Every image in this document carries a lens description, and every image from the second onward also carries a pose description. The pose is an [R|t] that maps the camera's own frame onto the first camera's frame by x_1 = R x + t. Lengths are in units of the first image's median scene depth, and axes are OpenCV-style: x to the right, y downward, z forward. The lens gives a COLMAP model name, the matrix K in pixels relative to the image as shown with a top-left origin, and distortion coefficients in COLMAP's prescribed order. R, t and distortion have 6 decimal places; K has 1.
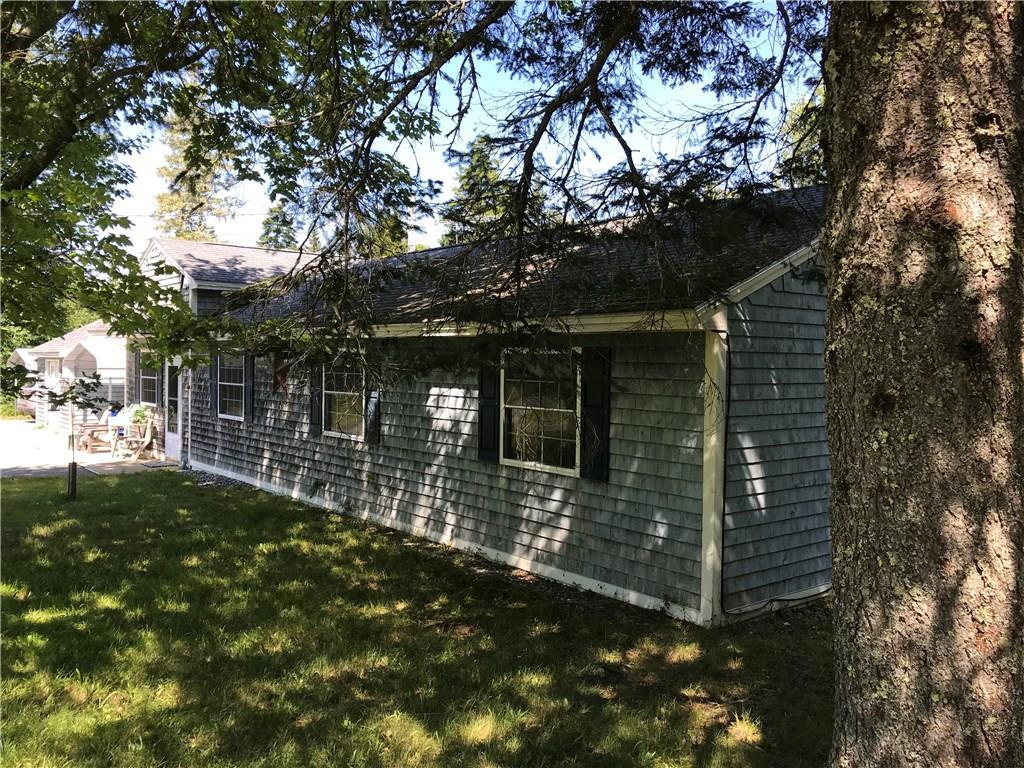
lens RADIAL K [[831.9, 0, 510.2], [0, 831.9, 380.4], [0, 0, 1]] dist [0.075456, -0.111580]
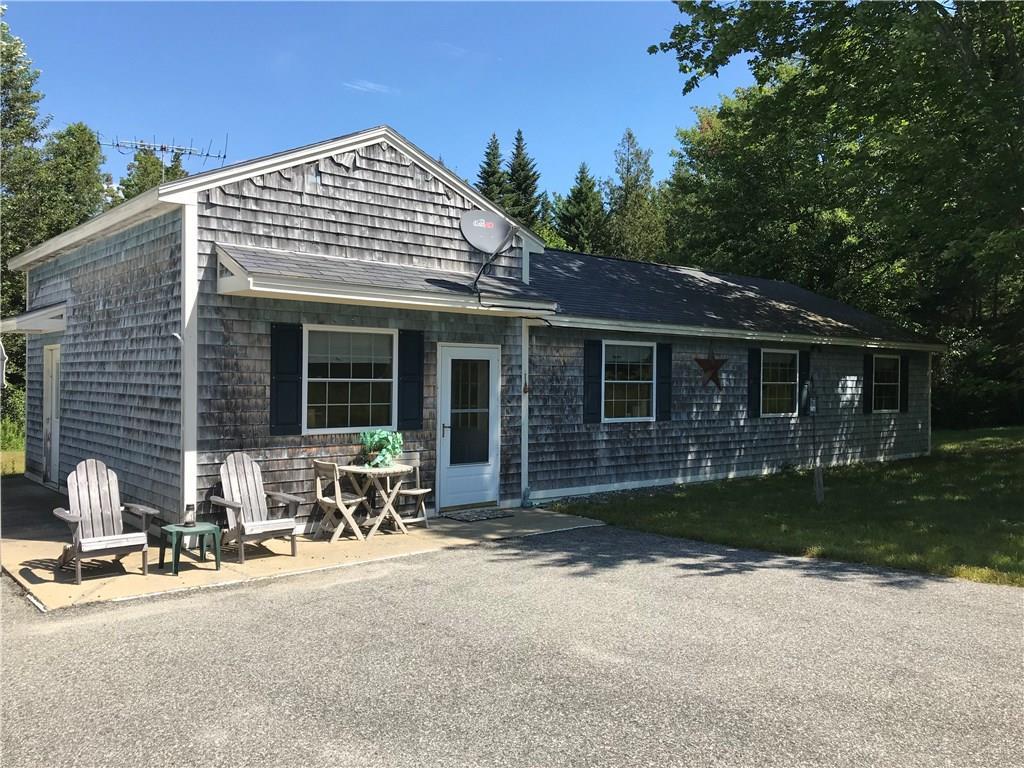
lens RADIAL K [[831.9, 0, 510.2], [0, 831.9, 380.4], [0, 0, 1]] dist [0.075456, -0.111580]
pose [[-0.015039, -0.018035, 0.999724, -1.514343], [0.011503, 0.999768, 0.018209, -0.018964], [-0.999821, 0.011774, -0.014828, 1.428858]]
